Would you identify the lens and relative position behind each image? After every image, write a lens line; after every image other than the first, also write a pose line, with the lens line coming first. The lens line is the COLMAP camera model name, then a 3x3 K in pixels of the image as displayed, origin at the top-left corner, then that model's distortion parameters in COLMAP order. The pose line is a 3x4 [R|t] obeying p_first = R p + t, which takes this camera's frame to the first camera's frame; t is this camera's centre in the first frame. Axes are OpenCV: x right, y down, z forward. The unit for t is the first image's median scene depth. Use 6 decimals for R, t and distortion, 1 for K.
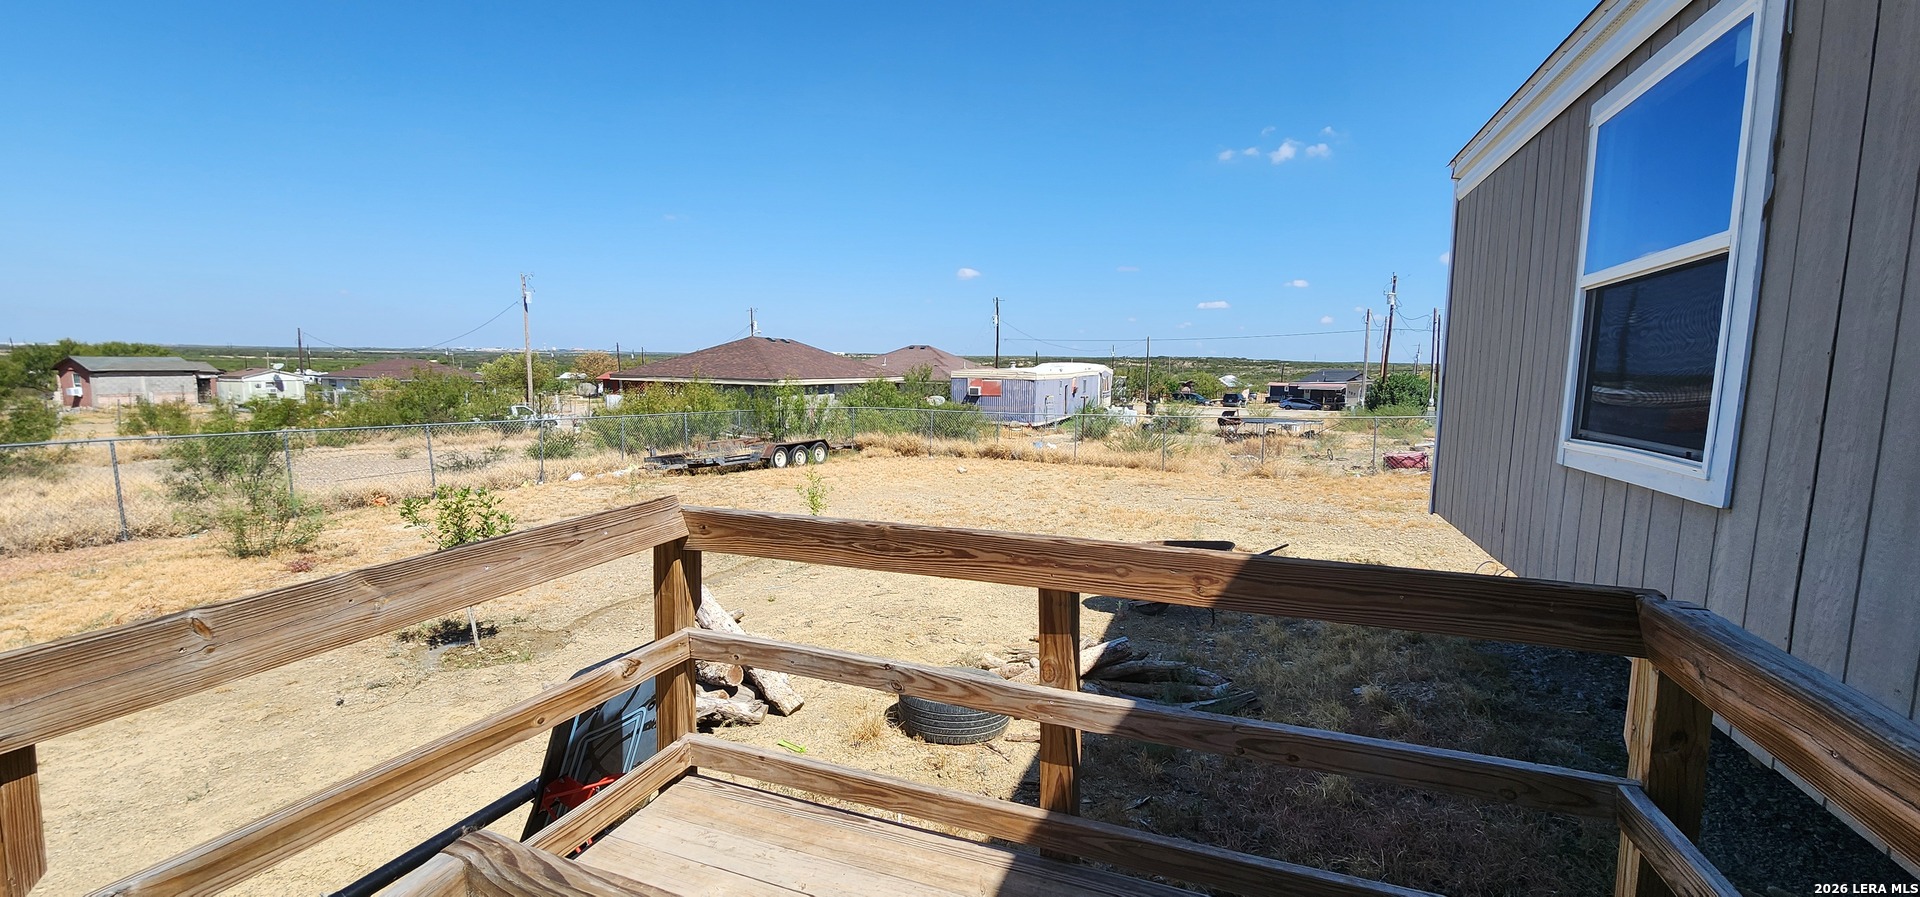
lens RADIAL K [[785.6, 0, 954.4], [0, 785.6, 451.2], [0, 0, 1]] dist [0.001507, -0.000319]
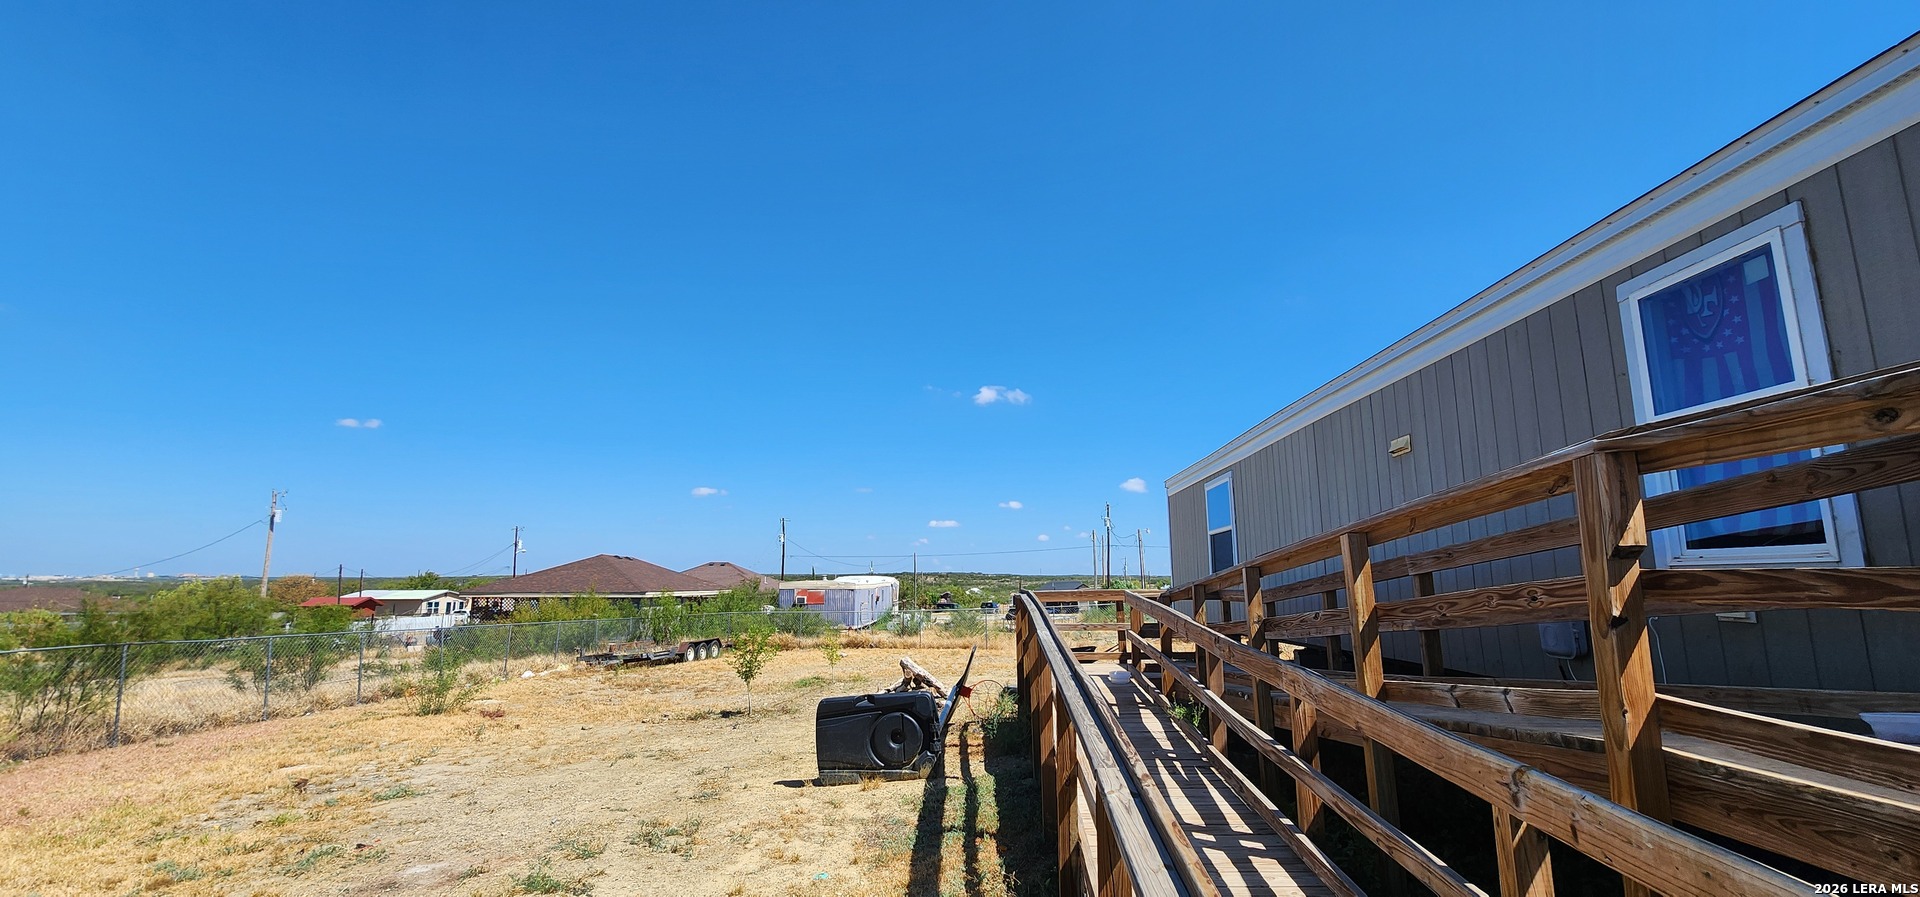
lens RADIAL K [[785.6, 0, 954.4], [0, 785.6, 451.2], [0, 0, 1]] dist [0.001507, -0.000319]
pose [[0.948680, 0.032778, 0.314533, -0.134265], [0.053811, 0.963376, -0.262699, 0.028642], [-0.311625, 0.266143, 0.912172, -0.186064]]
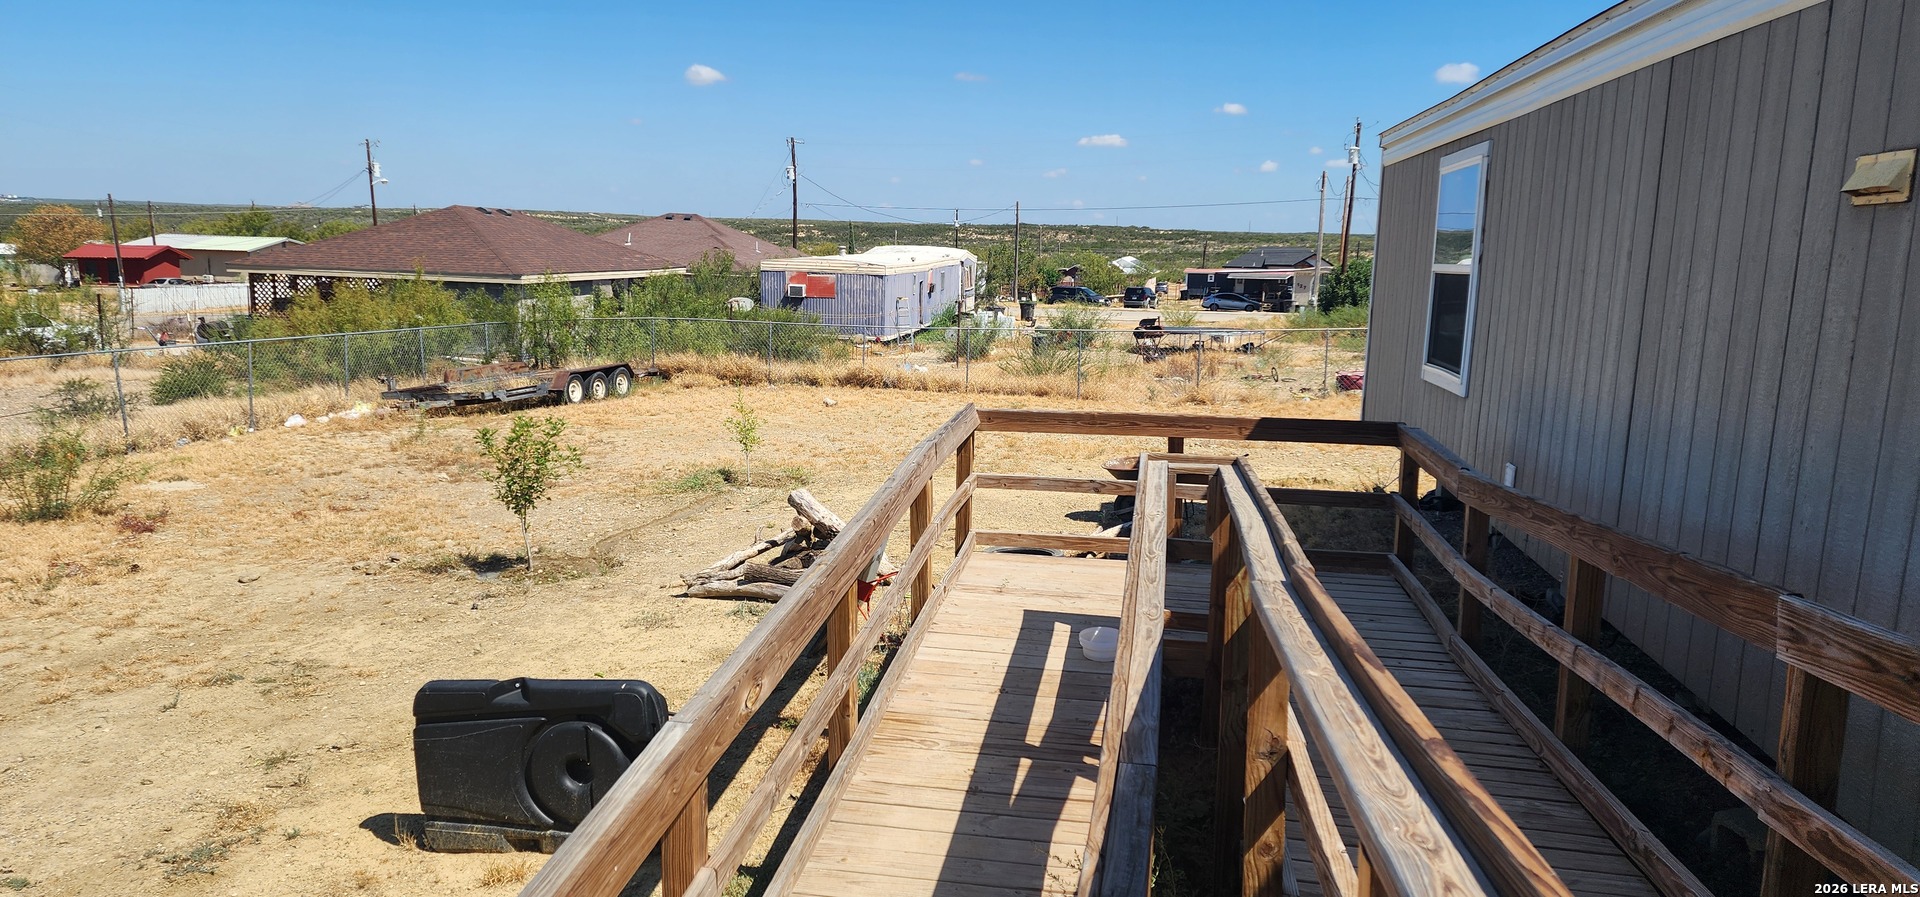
lens RADIAL K [[1267.3, 0, 952.5], [0, 1267.3, 456.9], [0, 0, 1]] dist [0.107337, -0.111292]
pose [[0.979353, -0.027284, 0.200308, -0.069977], [0.014521, 0.997785, 0.064913, -0.000841], [-0.201635, -0.060664, 0.977580, -0.137566]]
